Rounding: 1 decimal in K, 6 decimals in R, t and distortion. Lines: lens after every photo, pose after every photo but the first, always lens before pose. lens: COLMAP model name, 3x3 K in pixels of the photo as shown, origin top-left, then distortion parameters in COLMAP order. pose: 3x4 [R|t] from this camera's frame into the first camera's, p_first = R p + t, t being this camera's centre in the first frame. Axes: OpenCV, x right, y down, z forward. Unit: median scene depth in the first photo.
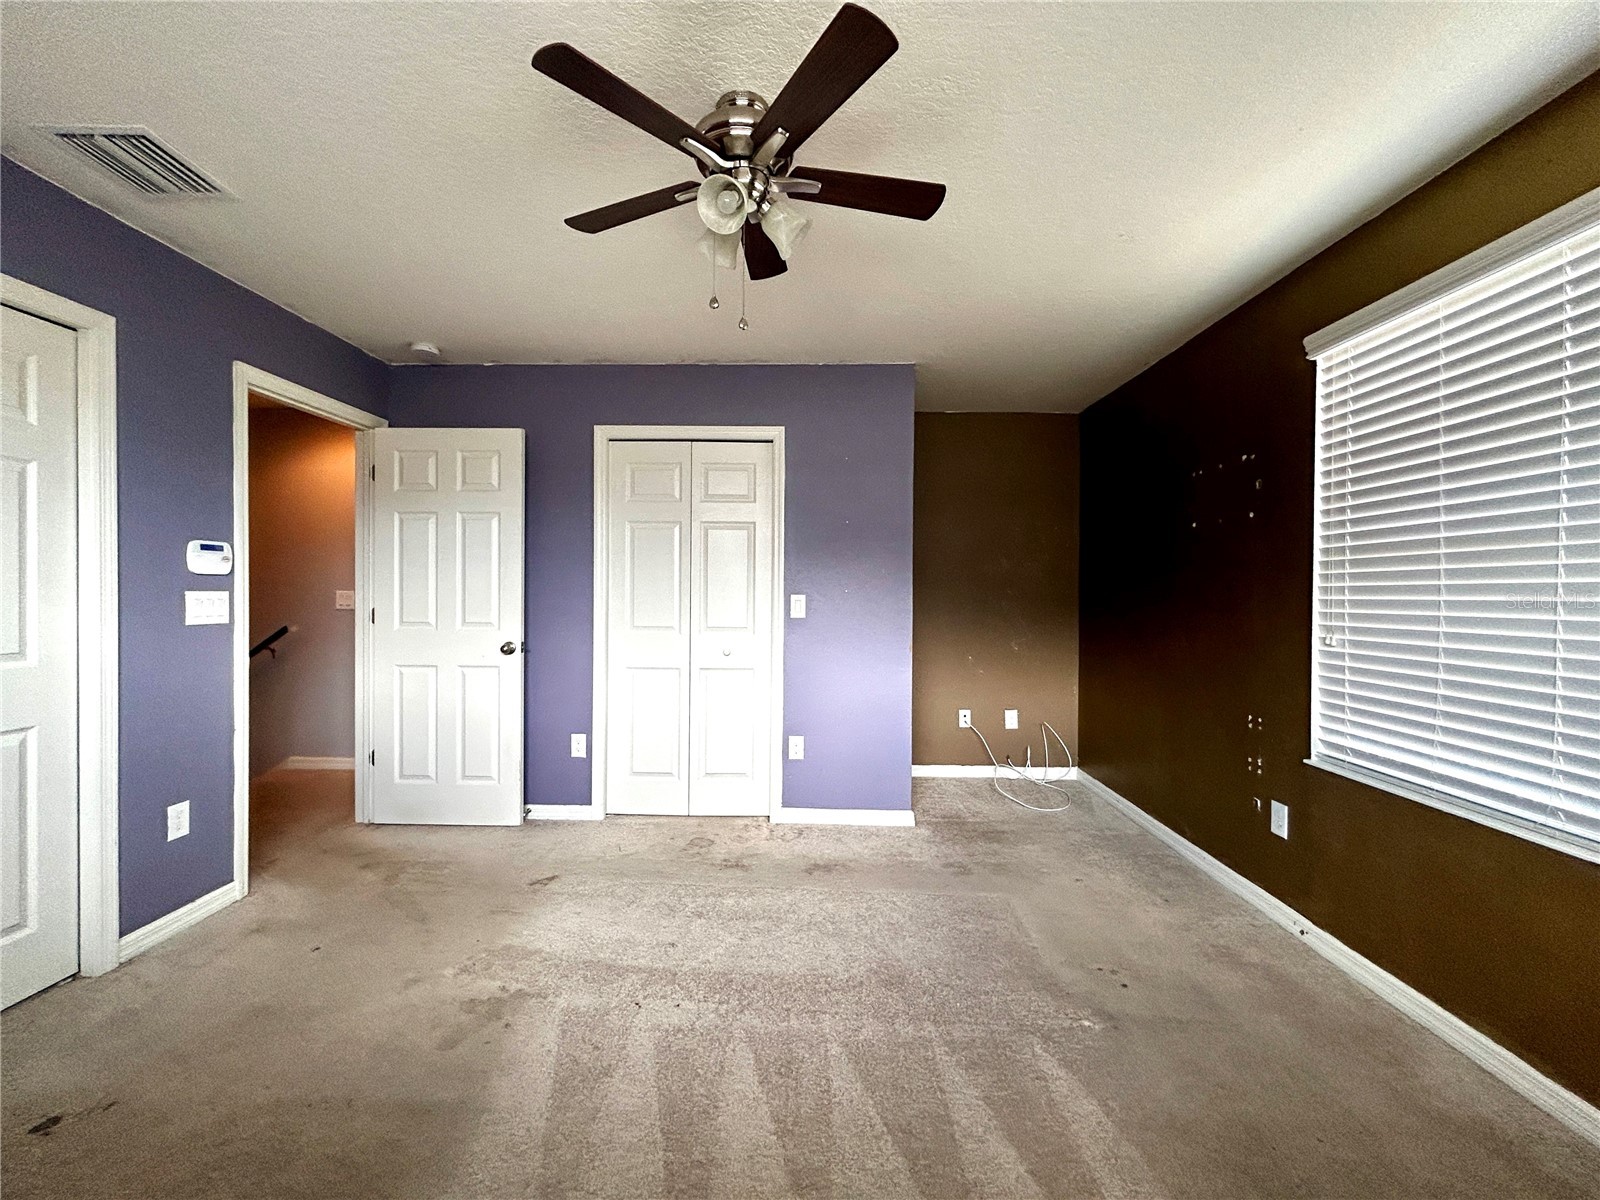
lens RADIAL K [[648.2, 0, 797.1], [0, 648.2, 598.4], [0, 0, 1]] dist [0.000720, 0.000093]
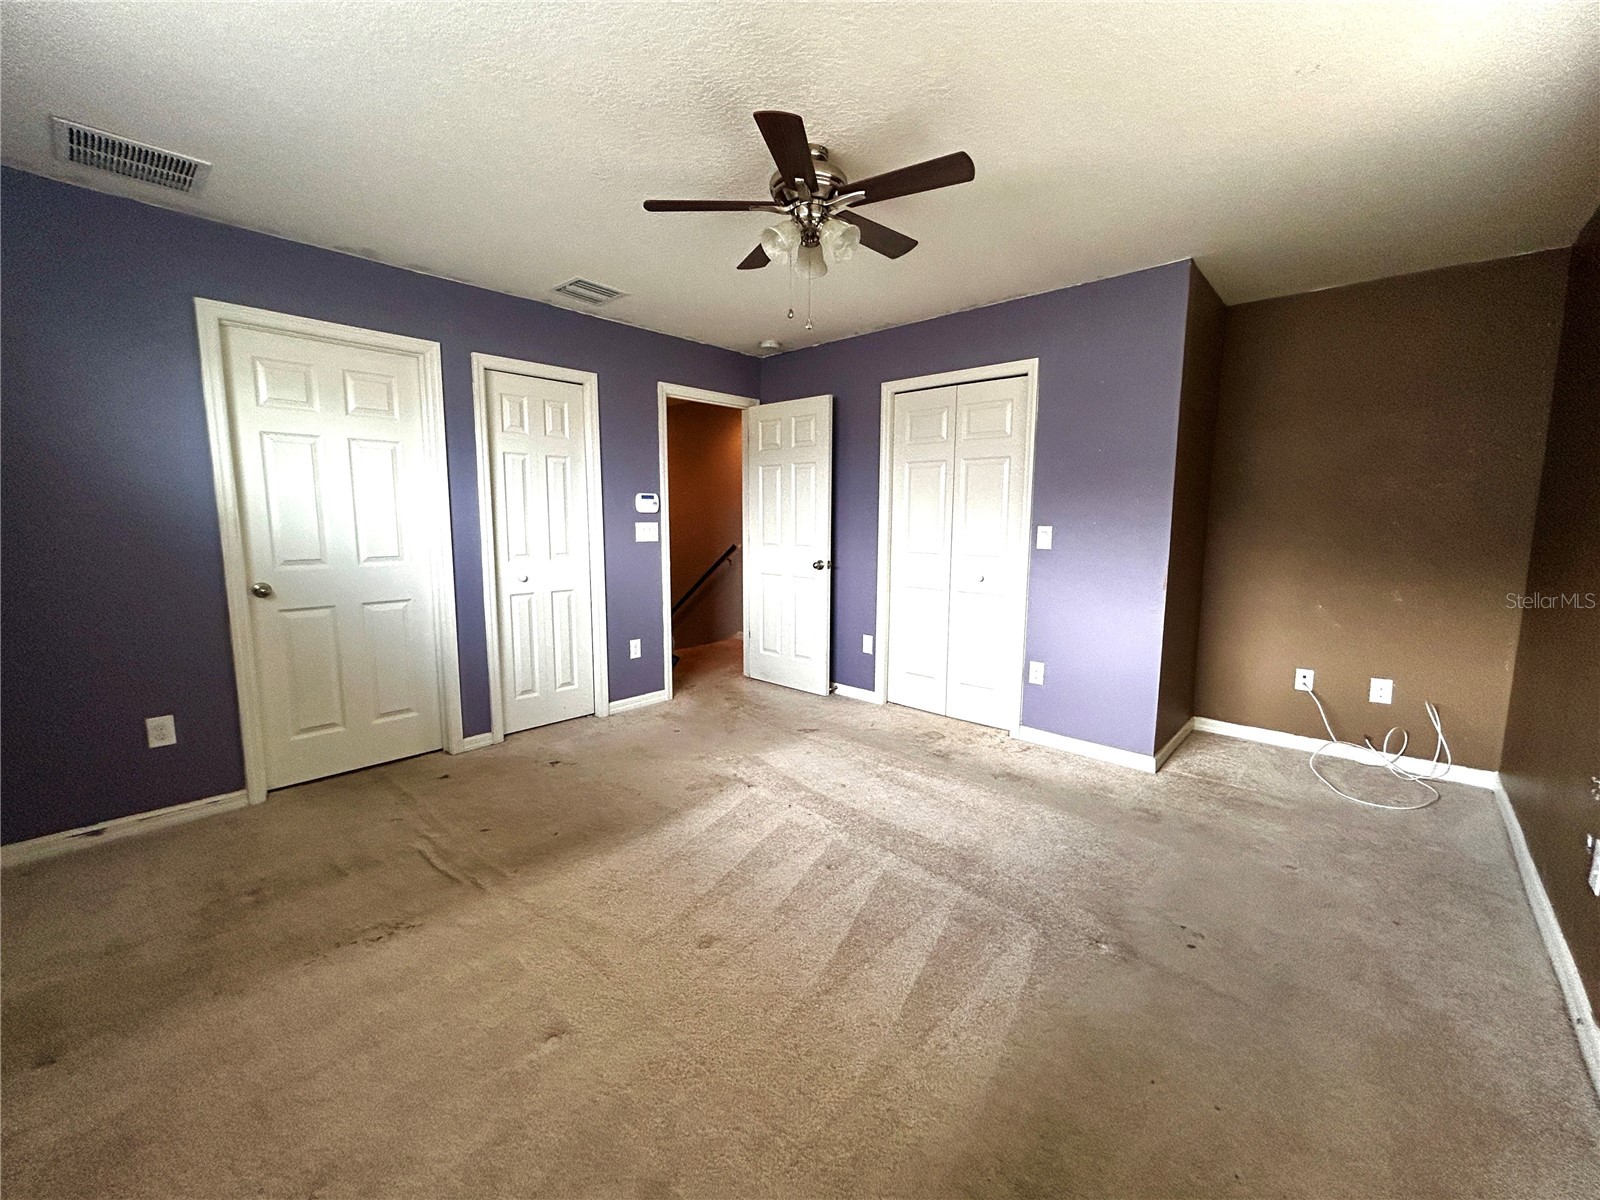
lens RADIAL K [[648.2, 0, 797.1], [0, 648.2, 598.4], [0, 0, 1]] dist [0.000720, 0.000093]
pose [[0.747620, 0.081297, -0.659132, 0.419921], [-0.006276, 0.993300, 0.115394, -0.008659], [0.664097, -0.082134, 0.743121, -0.029739]]
